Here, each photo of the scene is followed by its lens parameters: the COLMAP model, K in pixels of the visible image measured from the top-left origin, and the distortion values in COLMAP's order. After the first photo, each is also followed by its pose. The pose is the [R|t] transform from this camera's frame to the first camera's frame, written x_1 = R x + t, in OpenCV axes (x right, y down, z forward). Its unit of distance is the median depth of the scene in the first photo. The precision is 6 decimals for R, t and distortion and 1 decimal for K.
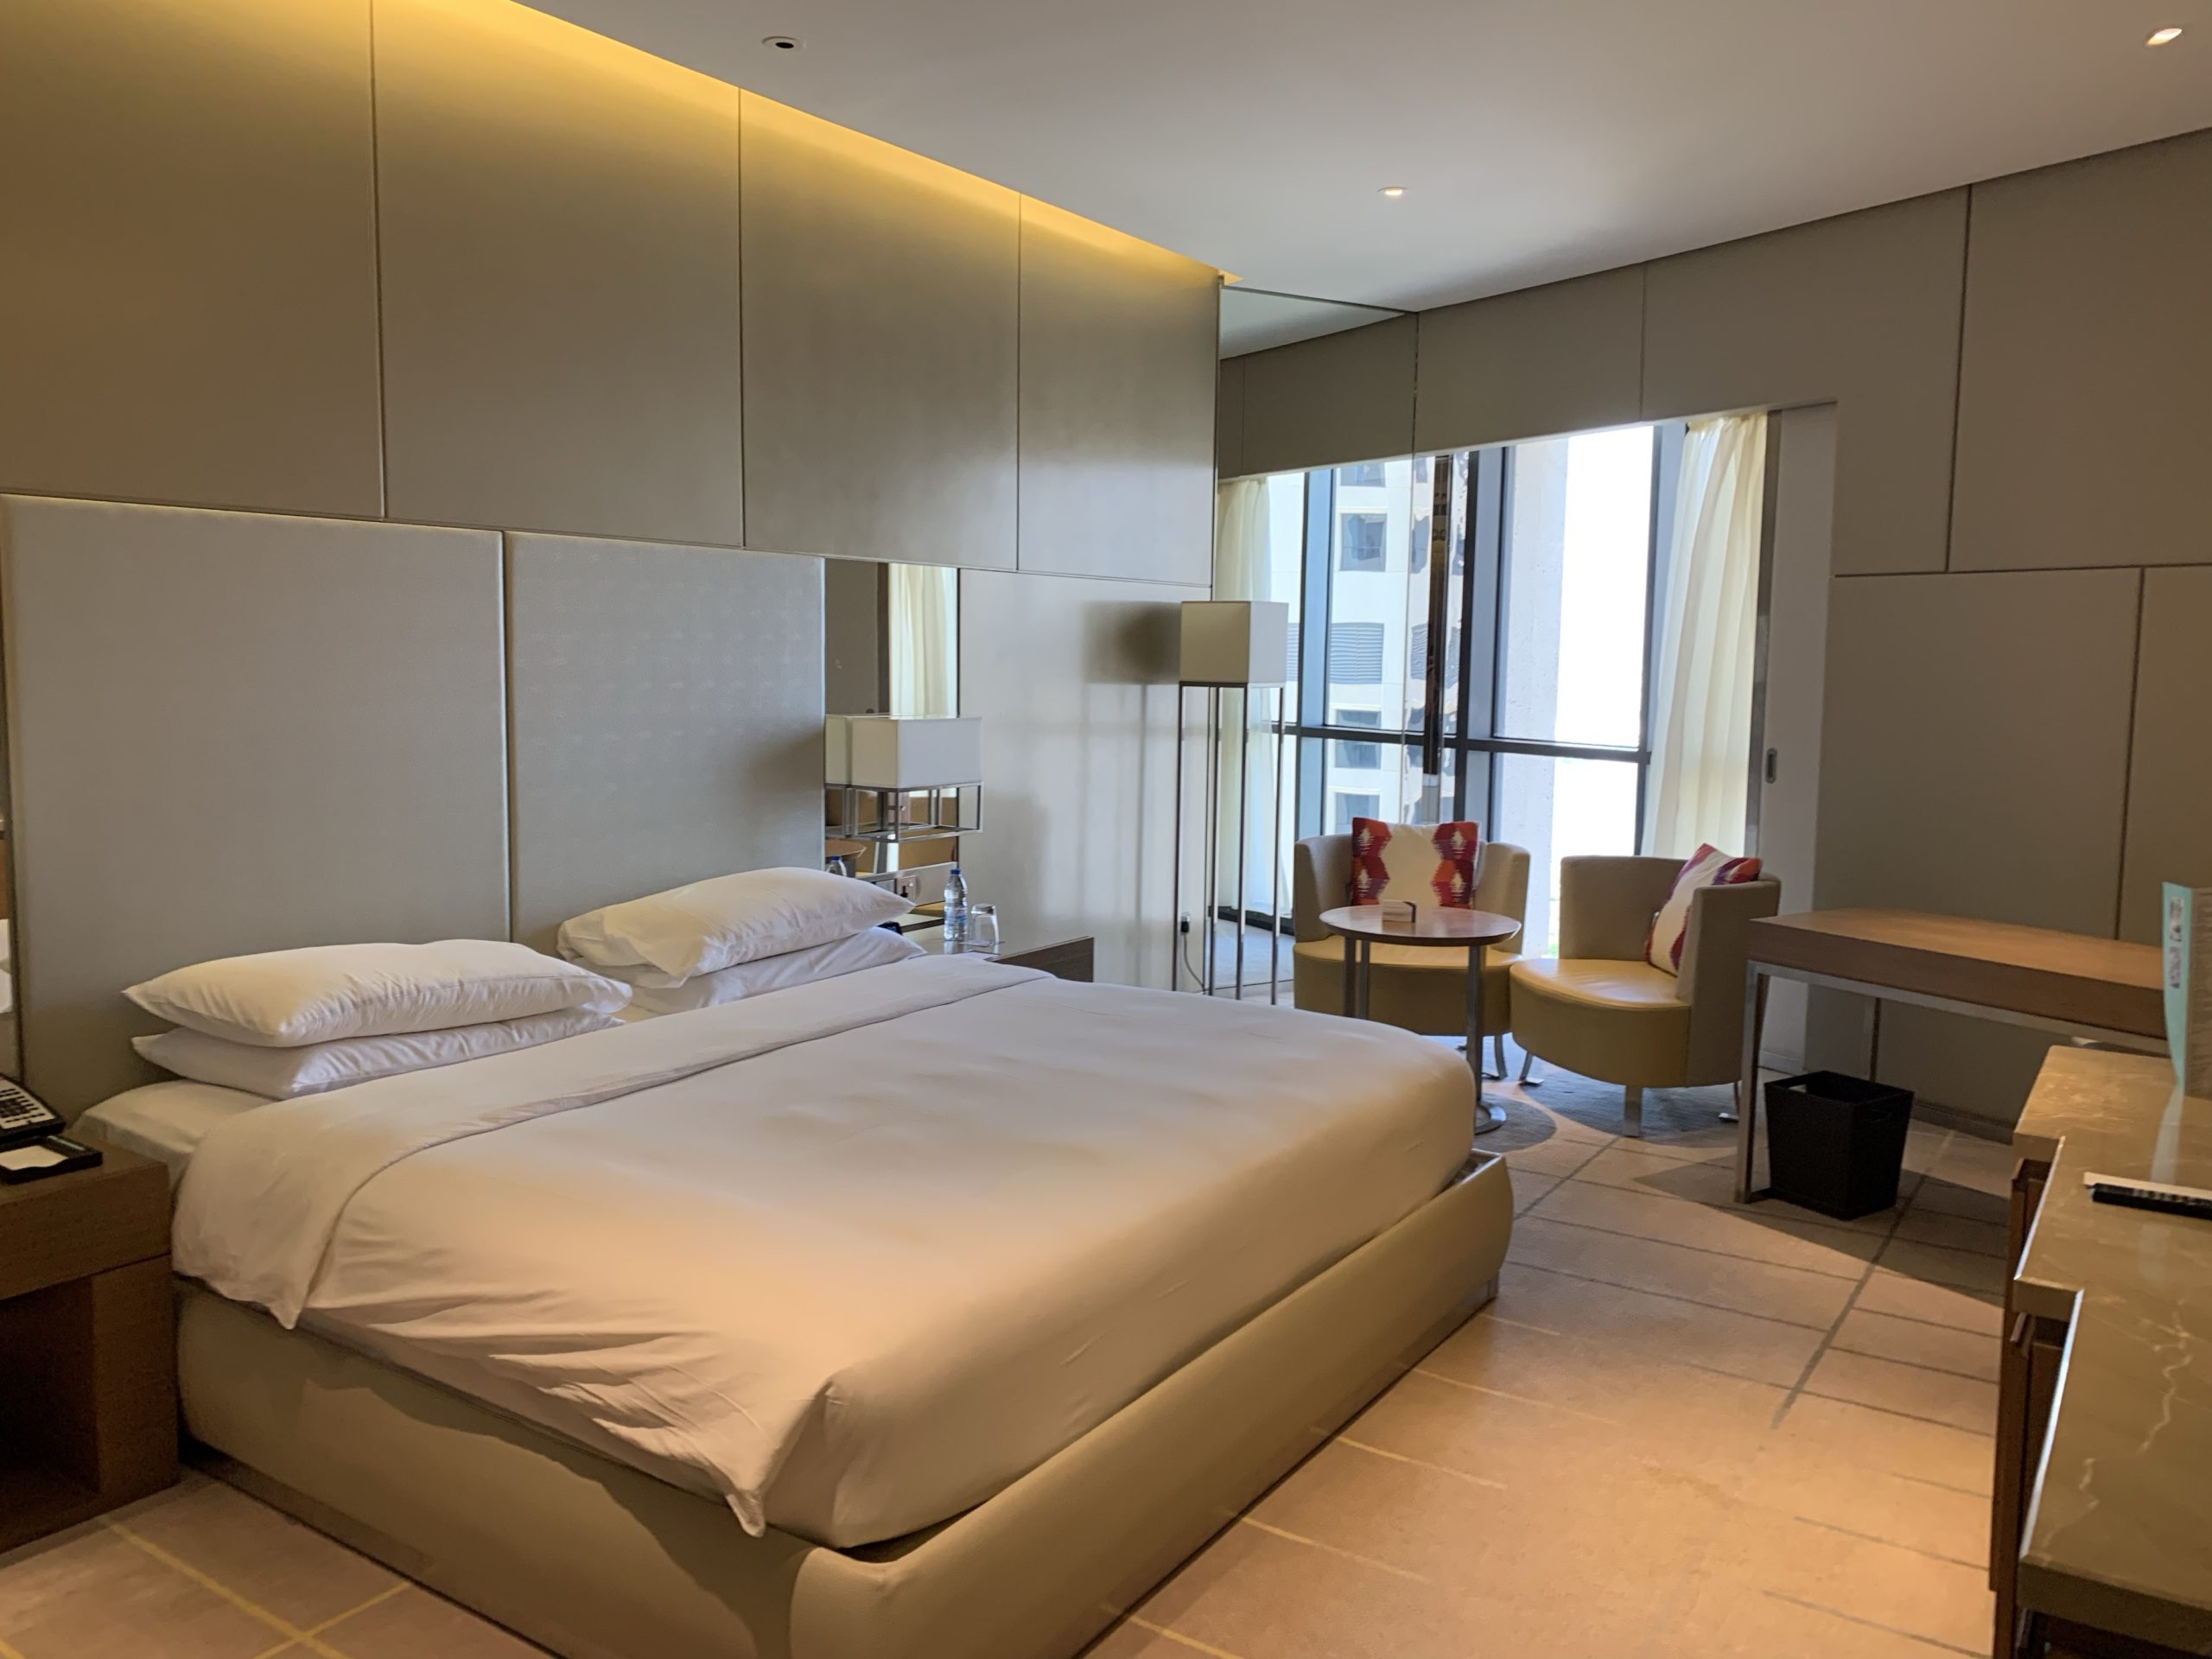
lens RADIAL K [[1675.6, 0, 1106.2], [0, 1675.6, 831.0], [0, 0, 1]] dist [0.001286, -0.001032]
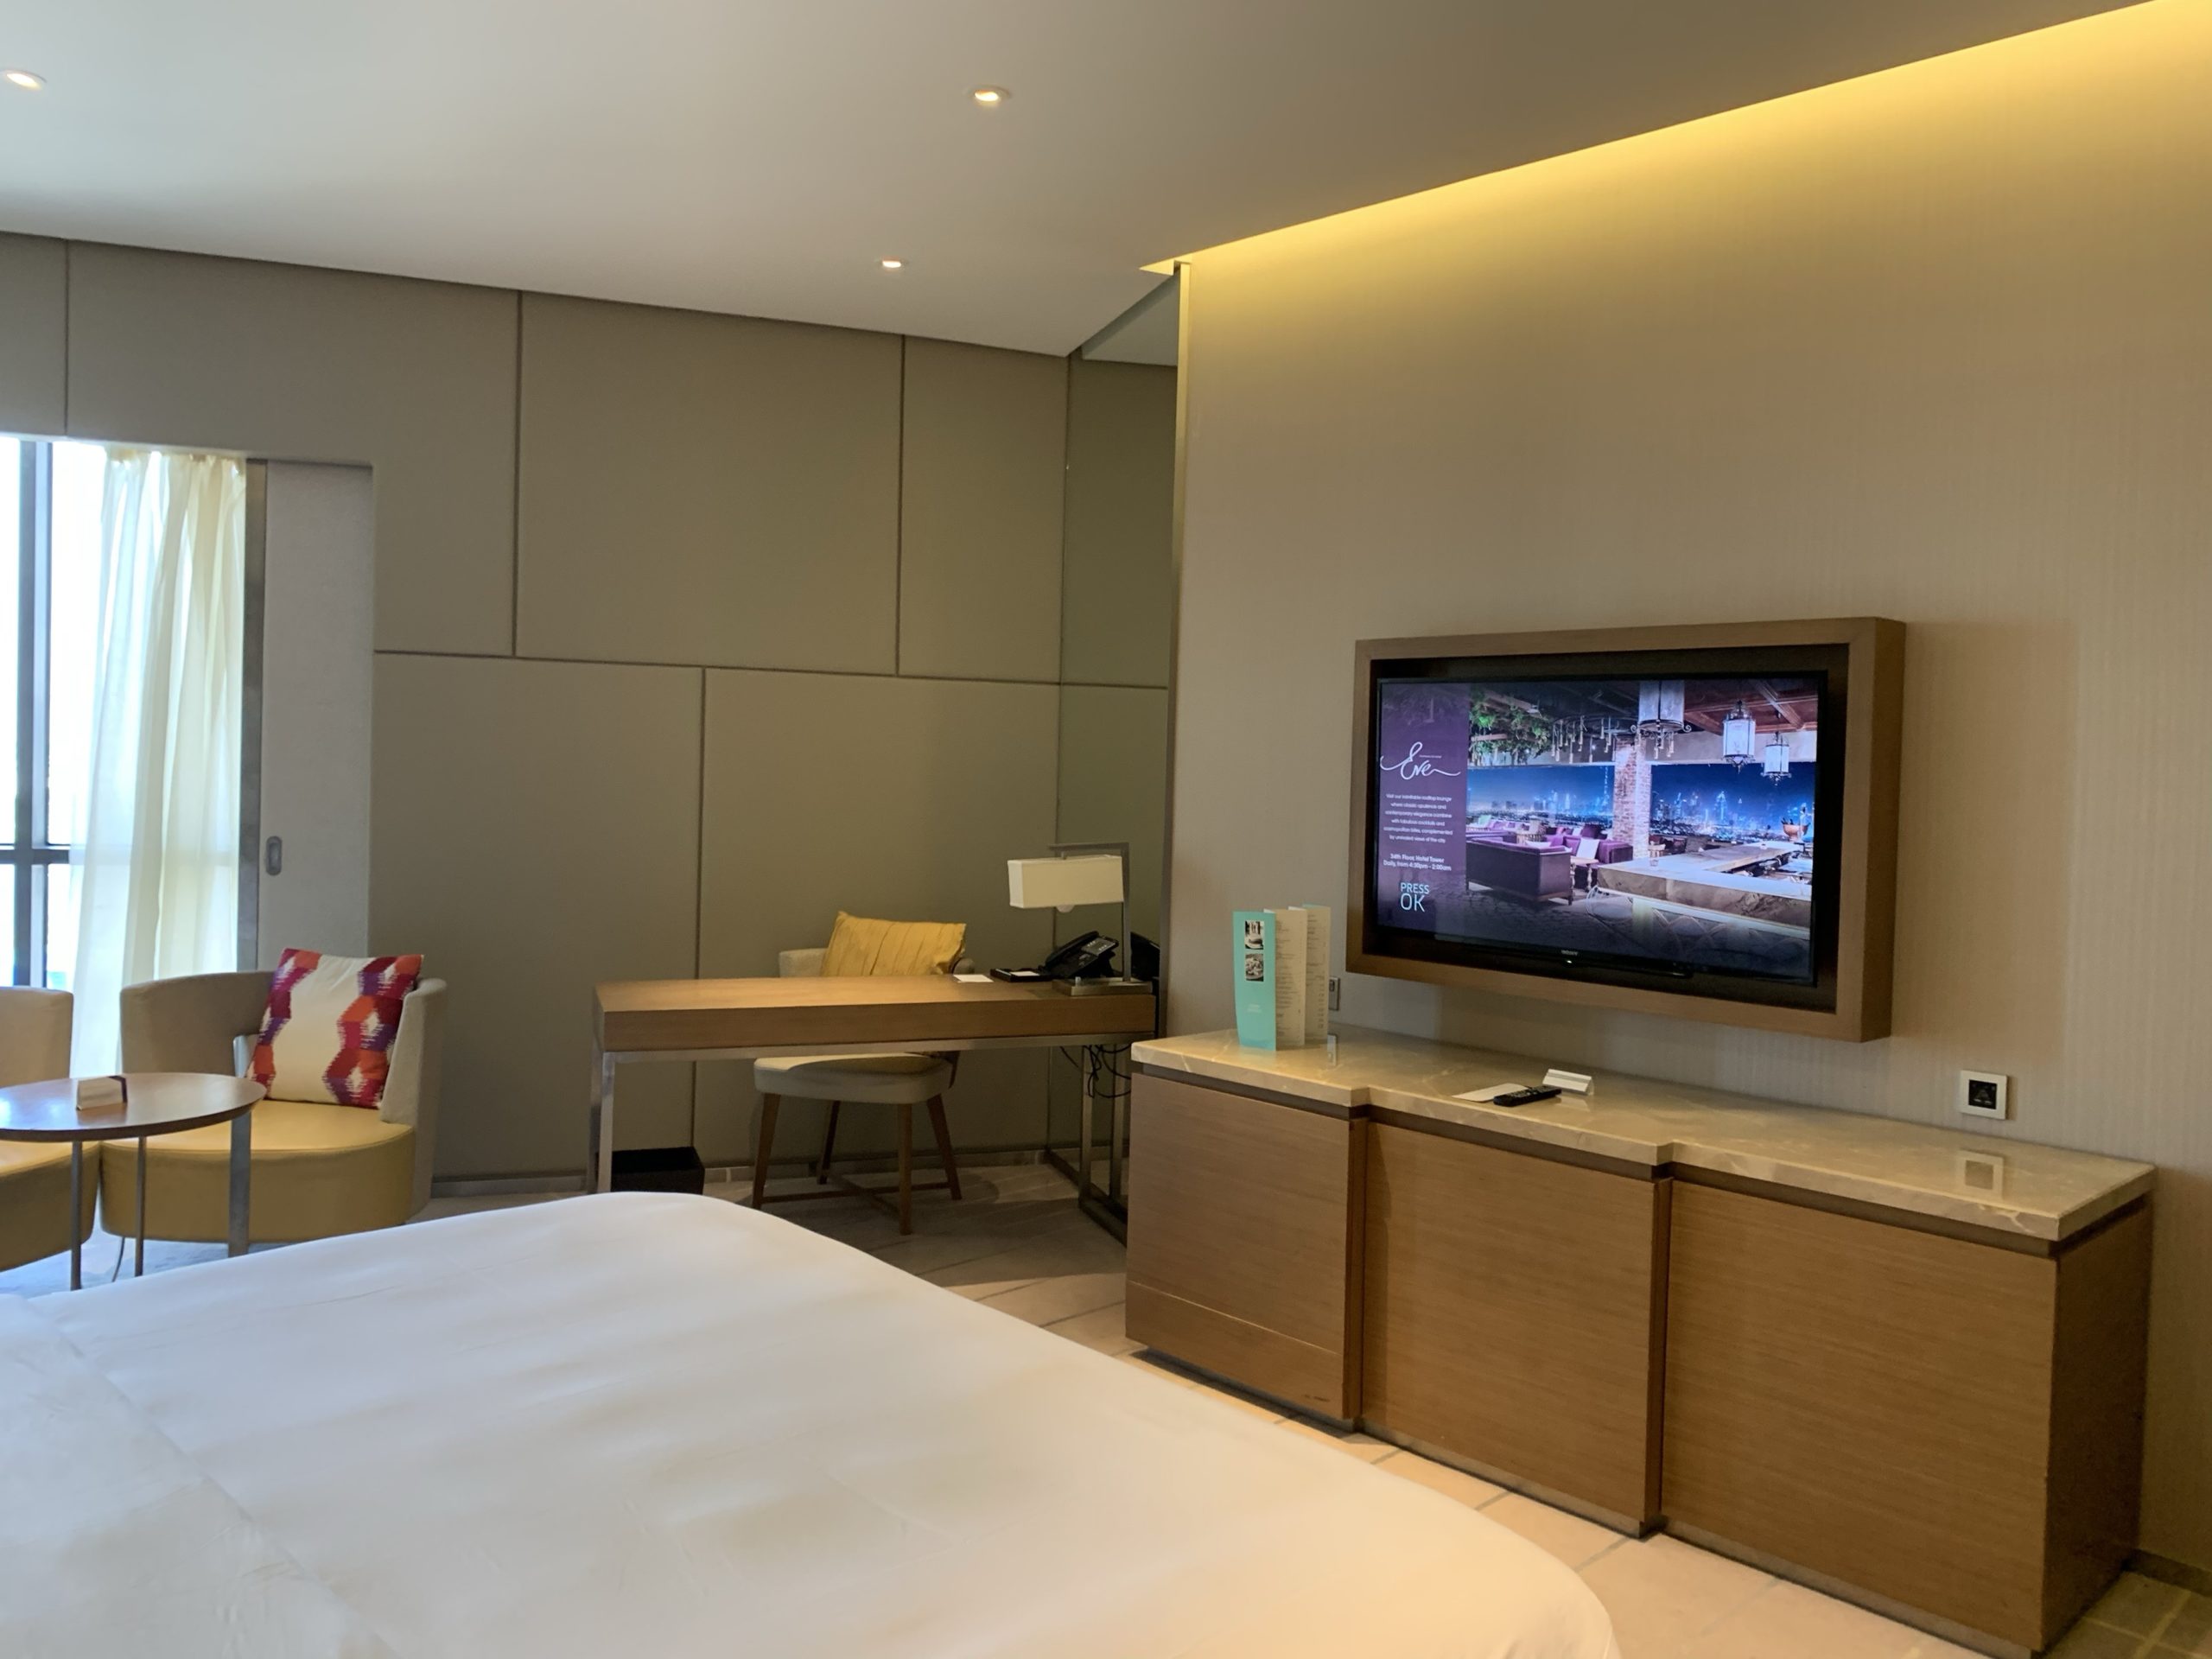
lens RADIAL K [[1675.6, 0, 1106.1], [0, 1675.6, 820.0], [0, 0, 1]] dist [0.001286, -0.001032]
pose [[0.228254, -0.045006, 0.972561, -0.397919], [0.077092, 0.996630, 0.028026, -0.052043], [-0.970545, 0.068579, 0.230954, 0.390166]]
